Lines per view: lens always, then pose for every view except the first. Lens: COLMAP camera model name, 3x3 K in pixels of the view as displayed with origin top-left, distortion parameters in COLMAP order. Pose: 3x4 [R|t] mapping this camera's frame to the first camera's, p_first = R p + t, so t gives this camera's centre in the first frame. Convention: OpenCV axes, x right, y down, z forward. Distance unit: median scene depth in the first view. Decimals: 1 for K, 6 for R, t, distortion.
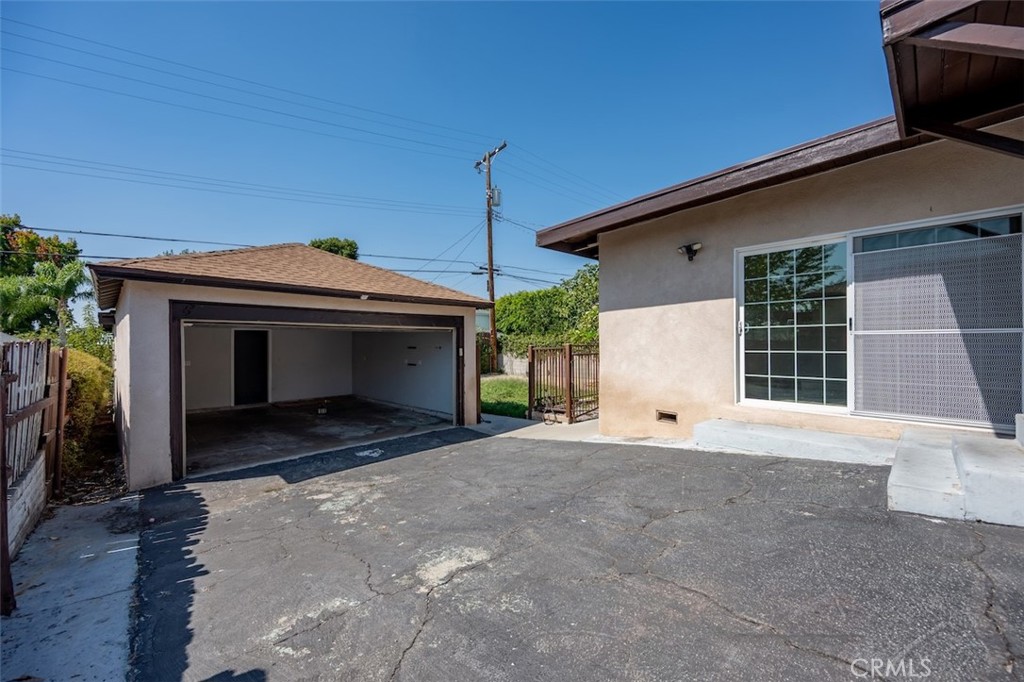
lens RADIAL K [[398.0, 0, 513.6], [0, 398.0, 341.3], [0, 0, 1]] dist [-0.002935, 0.000066]
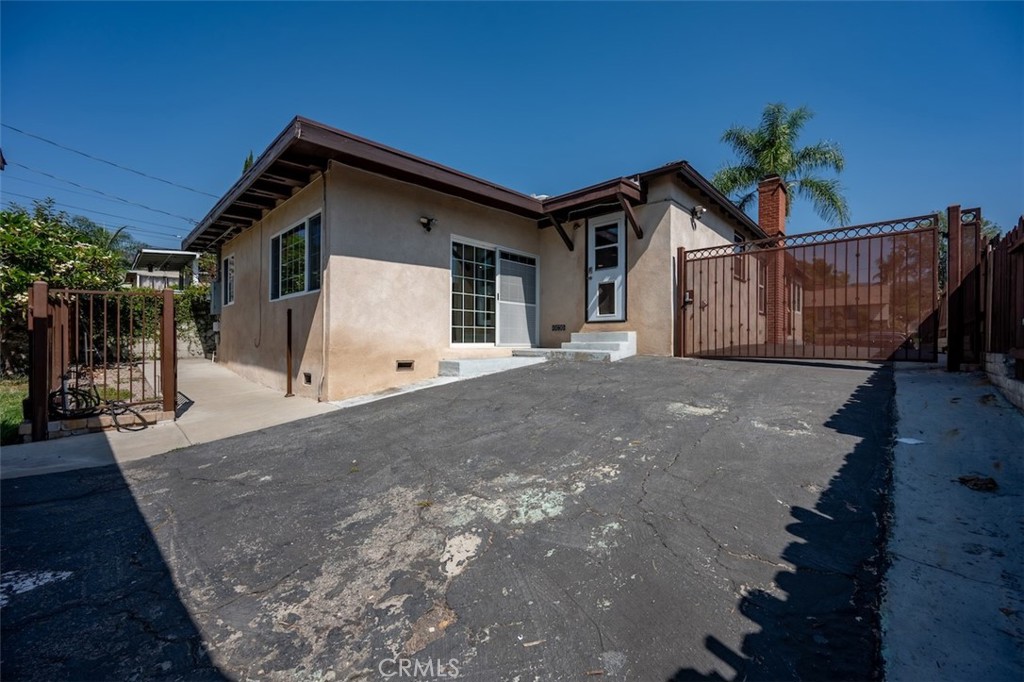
lens RADIAL K [[398.0, 0, 514.1], [0, 398.0, 339.8], [0, 0, 1]] dist [-0.002935, 0.000066]
pose [[-0.050161, 0.009444, 0.998697, -0.701771], [-0.007426, 0.999924, -0.009829, 0.123425], [-0.998714, -0.007910, -0.050087, 0.732678]]
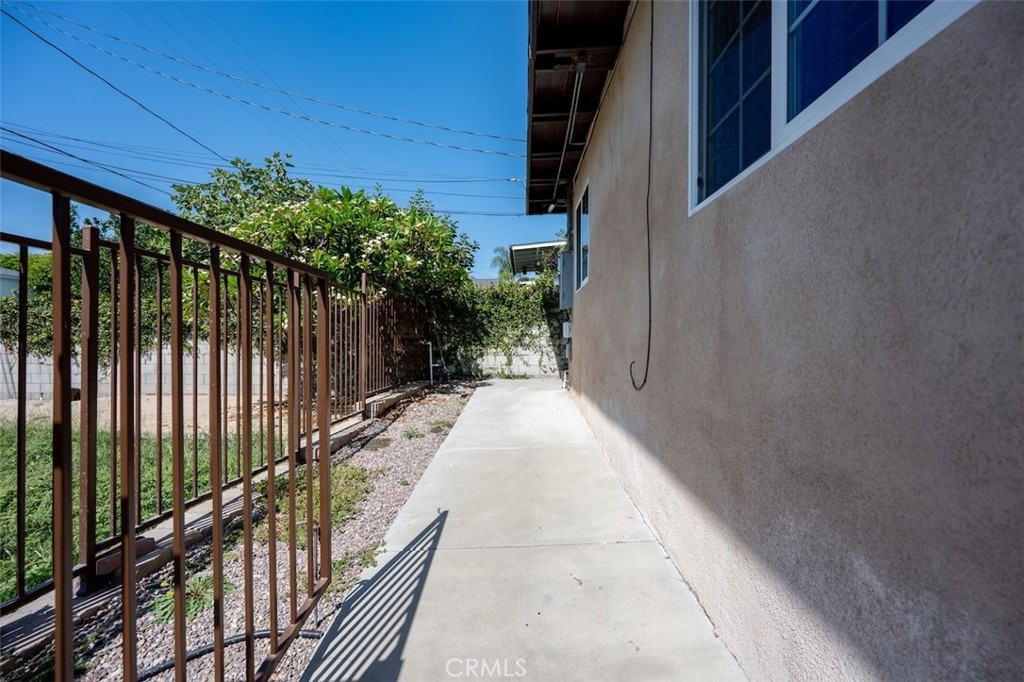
lens RADIAL K [[398.0, 0, 510.4], [0, 398.0, 342.4], [0, 0, 1]] dist [-0.002935, 0.000066]
pose [[0.713579, 0.005127, 0.700556, 0.255285], [-0.005925, 0.999982, -0.001284, 0.093220], [-0.700550, -0.003234, 0.713596, 1.306328]]
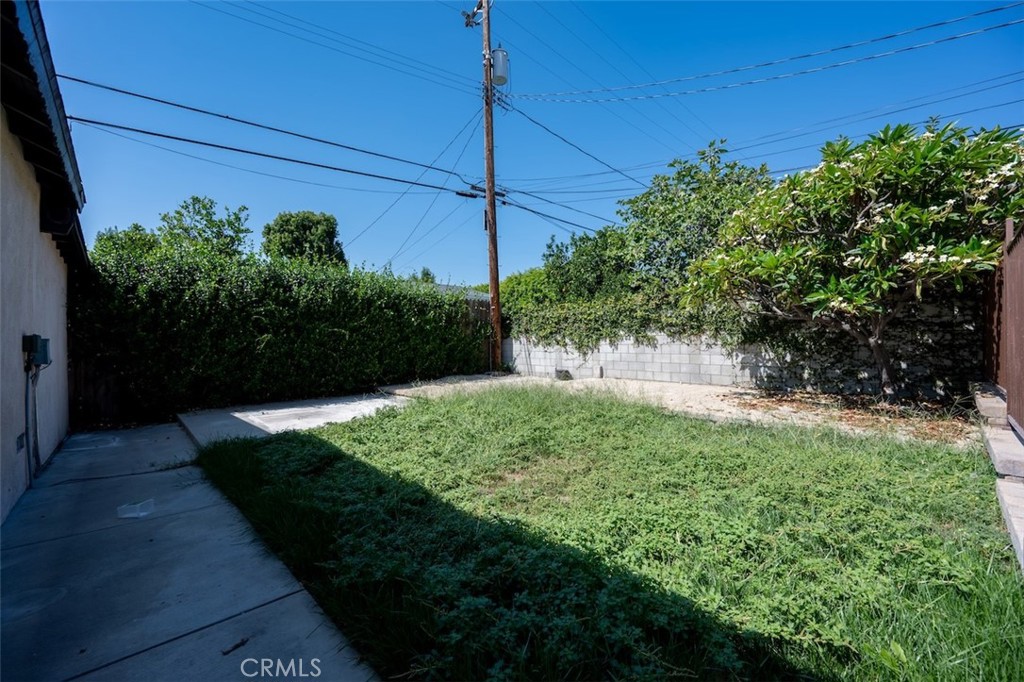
lens RADIAL K [[398.0, 0, 515.8], [0, 398.0, 339.1], [0, 0, 1]] dist [-0.002935, 0.000066]
pose [[0.999963, -0.000163, -0.008607, -0.059163], [0.000112, 0.999982, -0.005945, 0.126027], [0.008607, 0.005944, 0.999945, 1.523762]]
